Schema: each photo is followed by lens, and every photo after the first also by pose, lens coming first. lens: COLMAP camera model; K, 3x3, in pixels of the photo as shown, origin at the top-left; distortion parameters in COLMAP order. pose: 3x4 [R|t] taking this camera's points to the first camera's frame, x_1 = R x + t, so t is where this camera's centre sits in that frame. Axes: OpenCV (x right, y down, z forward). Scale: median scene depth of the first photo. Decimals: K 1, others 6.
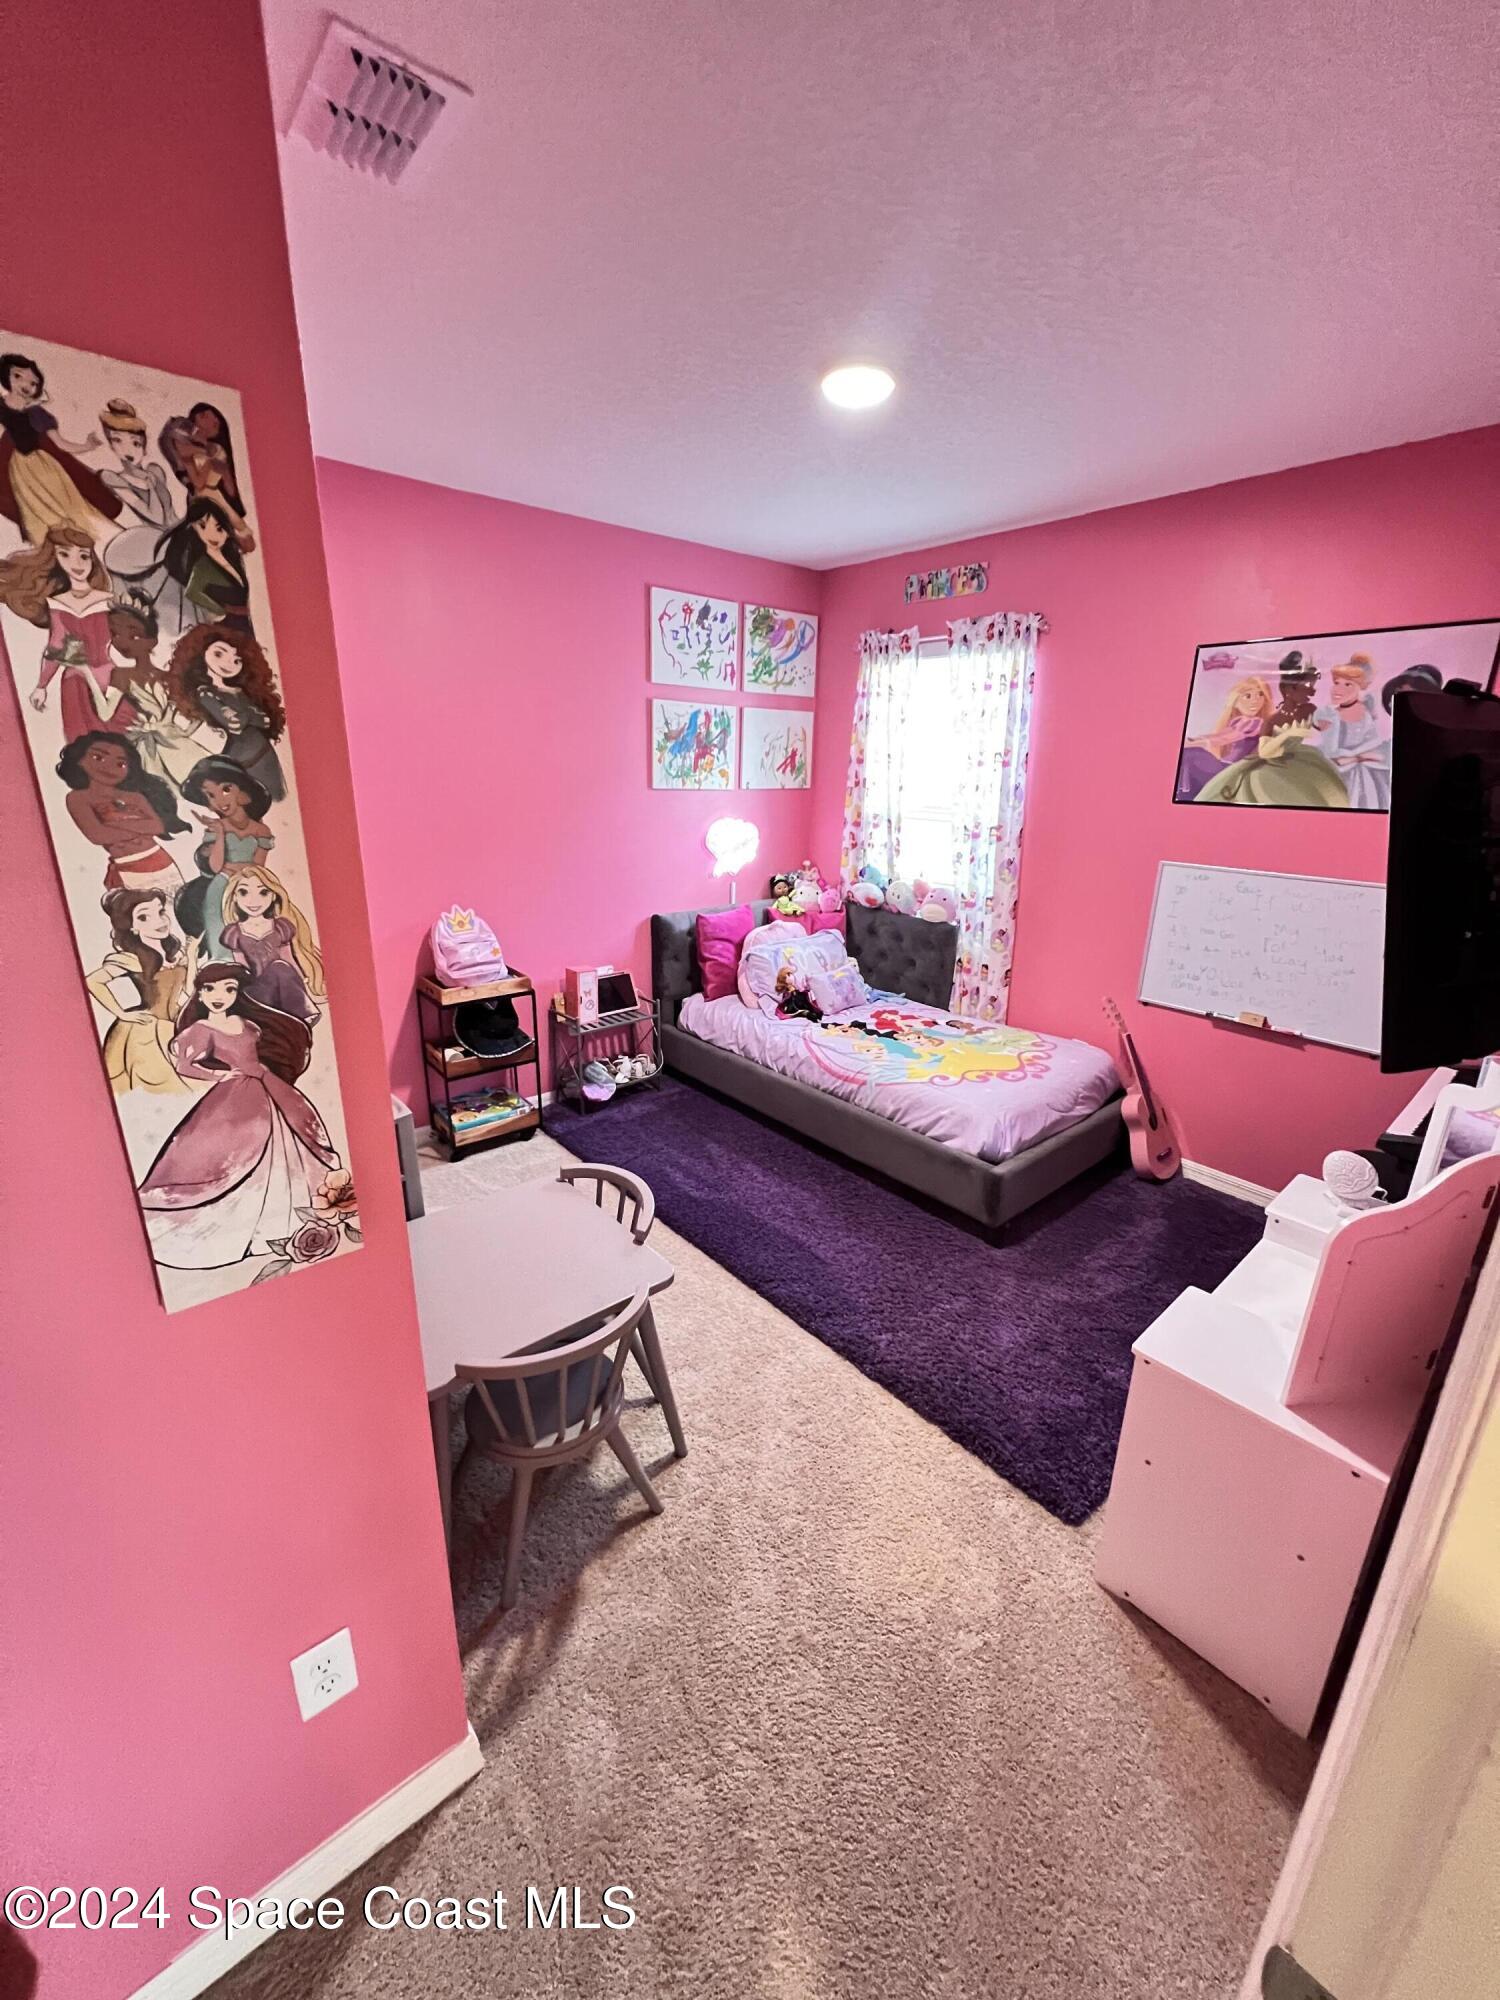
lens RADIAL K [[804.4, 0, 749.2], [0, 804.4, 1003.0], [0, 0, 1]] dist [-0.000593, 0.000359]
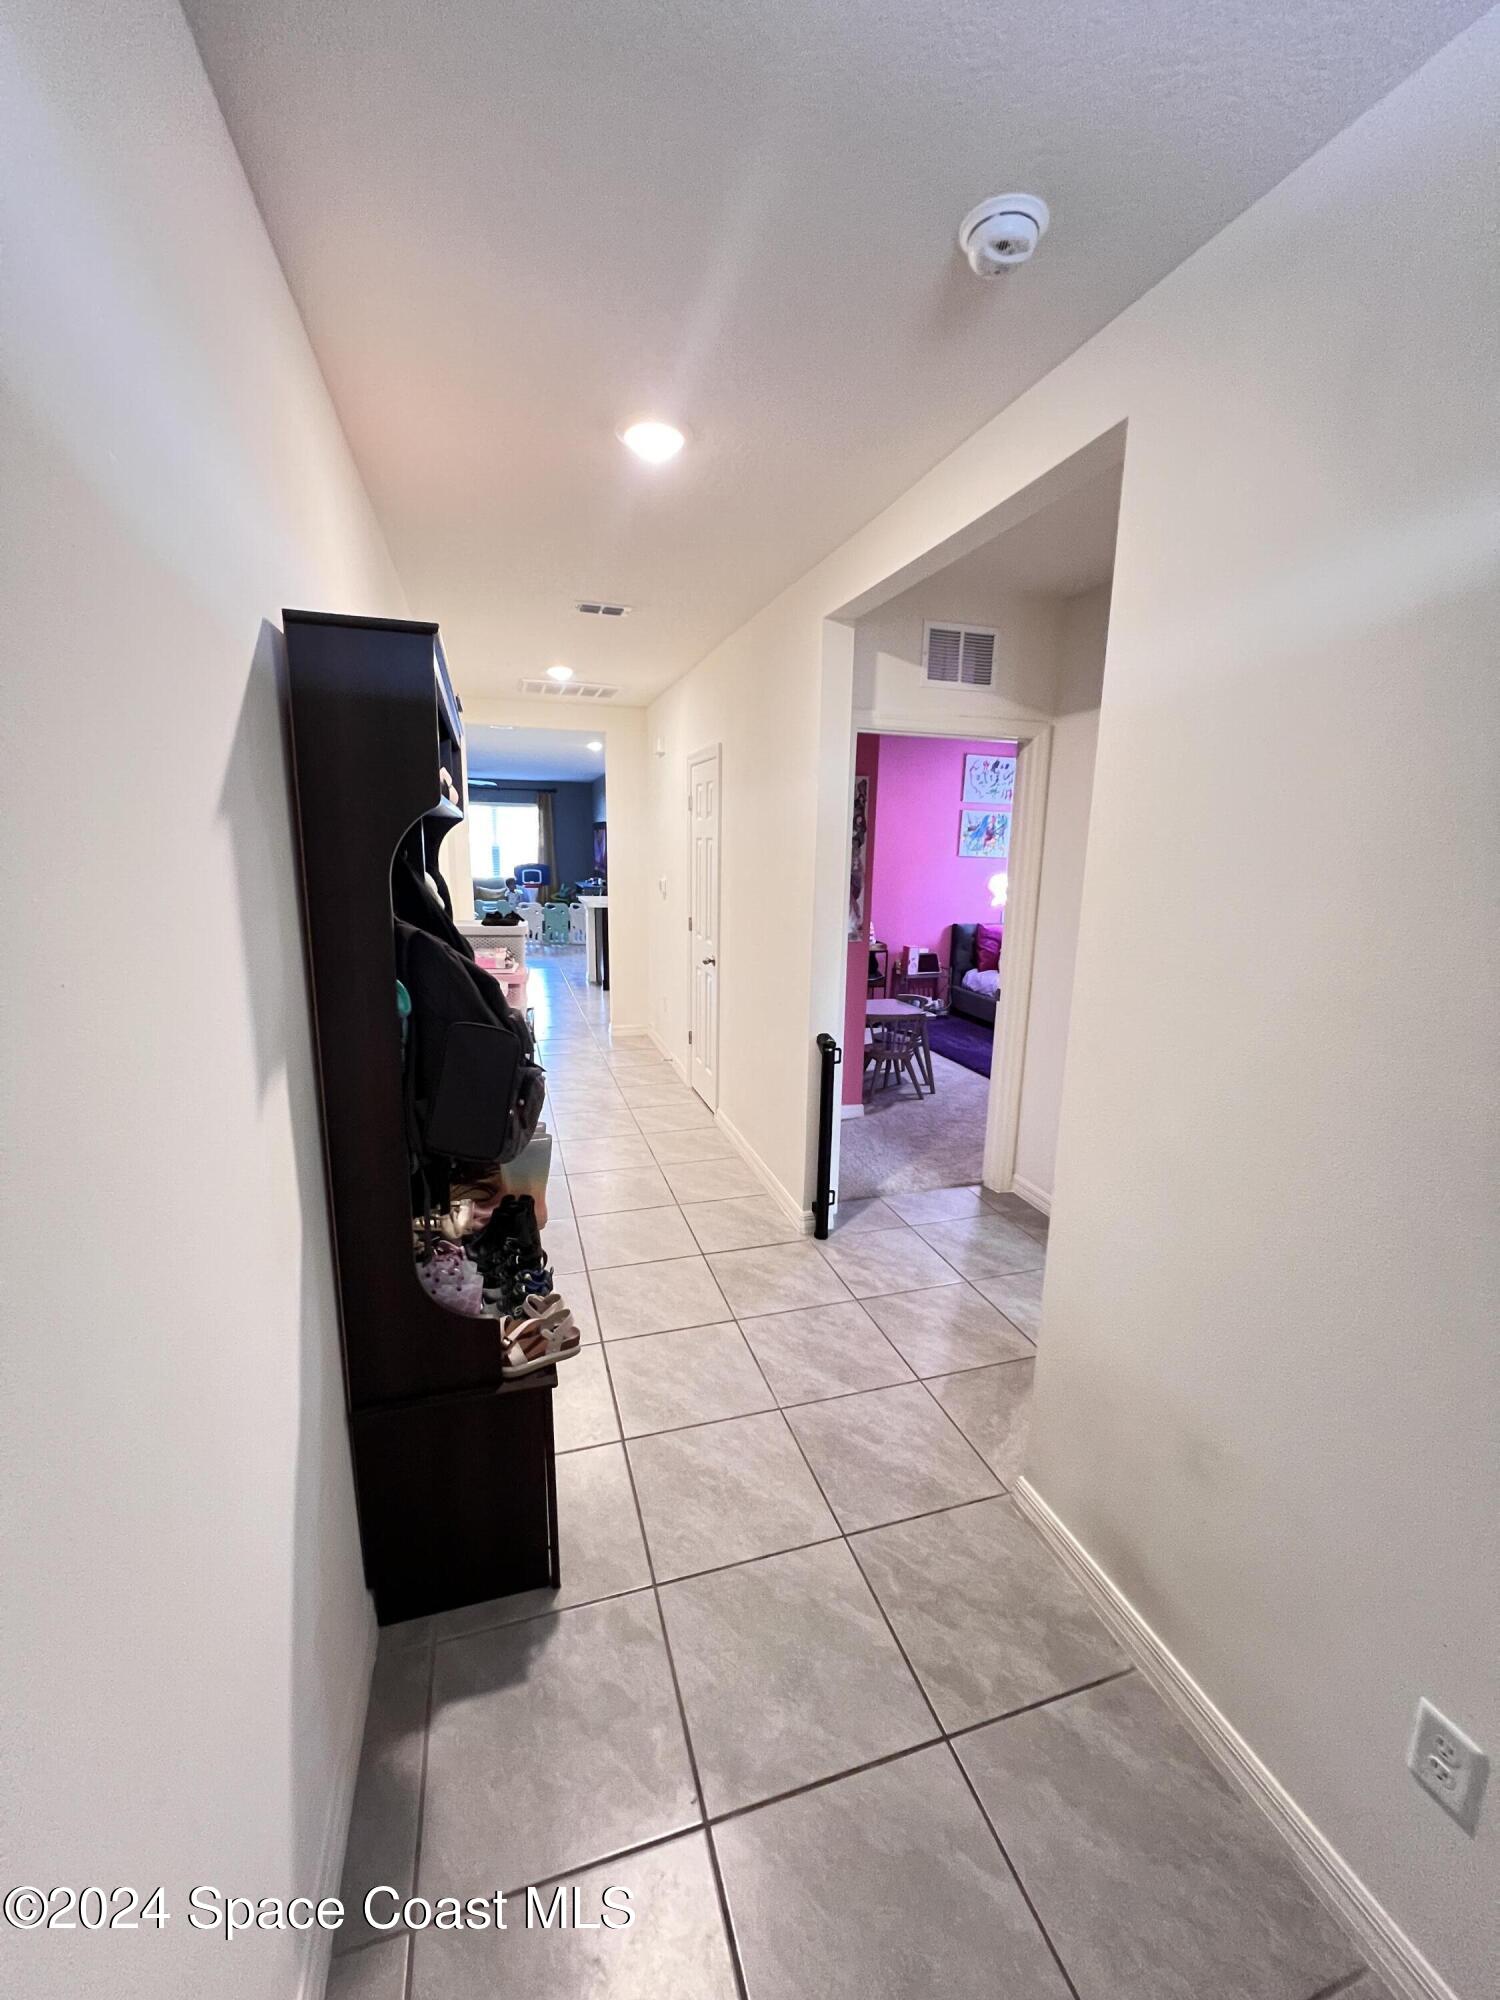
lens RADIAL K [[804.4, 0, 746.5], [0, 804.4, 982.9], [0, 0, 1]] dist [-0.000593, 0.000359]
pose [[0.916418, 0.071277, -0.393825, 0.191643], [-0.120039, 0.987661, -0.100575, 0.282517], [0.381797, 0.139443, 0.913667, -0.887668]]
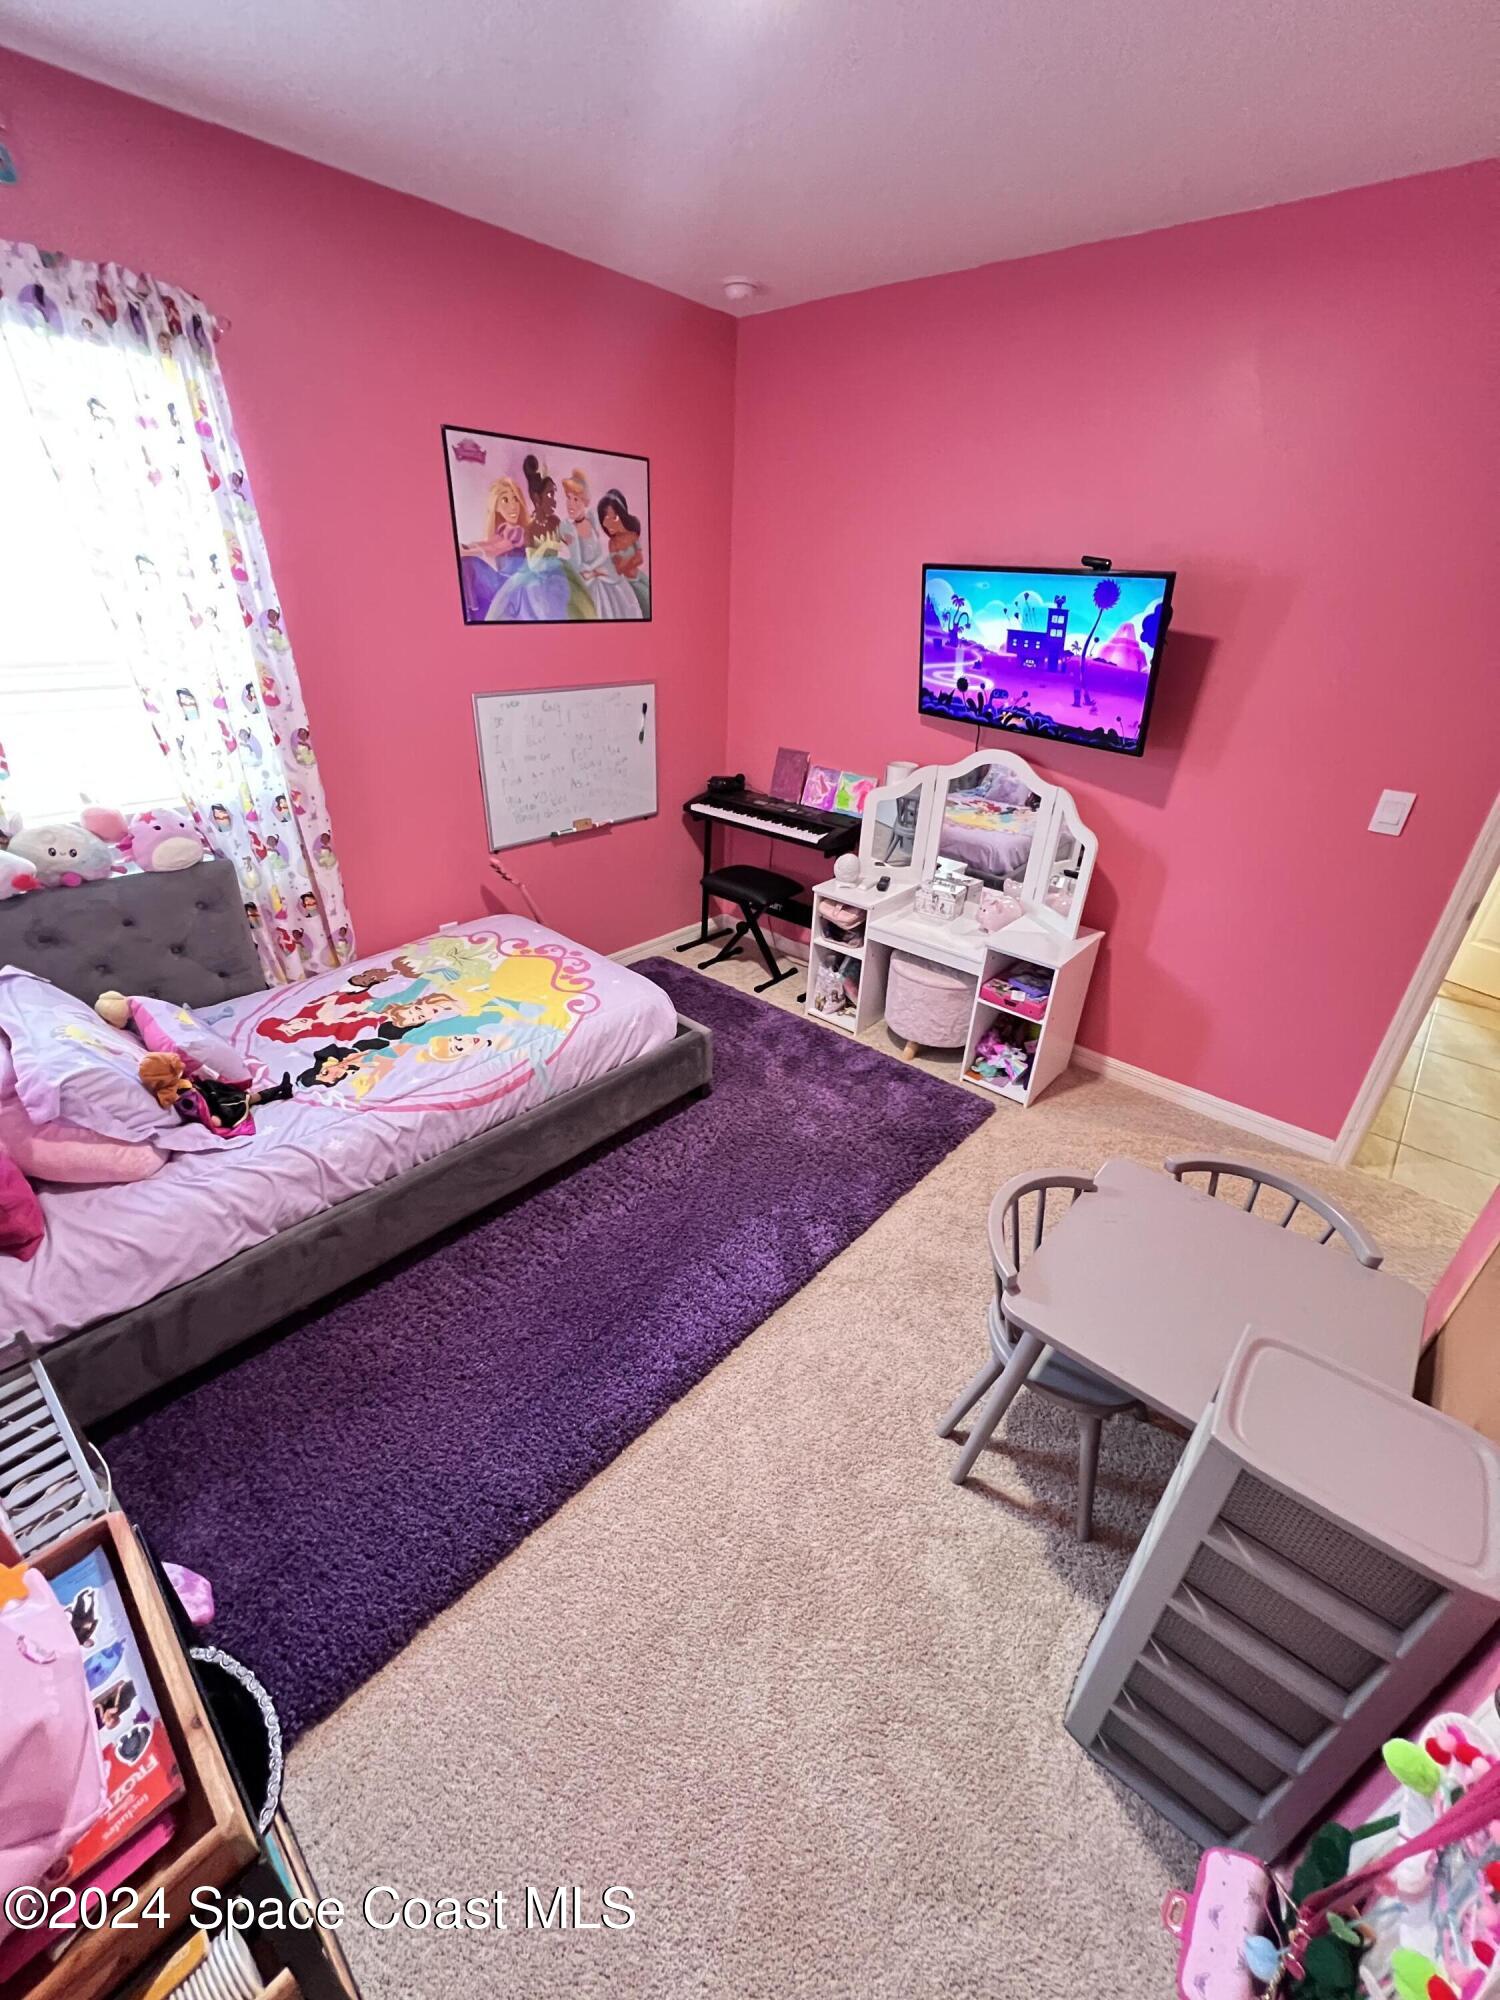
lens RADIAL K [[804.4, 0, 745.1], [0, 804.4, 1002.5], [0, 0, 1]] dist [-0.000593, 0.000359]
pose [[-0.129713, -0.484219, 0.865278, -0.395823], [0.249427, 0.828655, 0.501116, -0.222860], [-0.959667, 0.280825, 0.013290, 0.666759]]
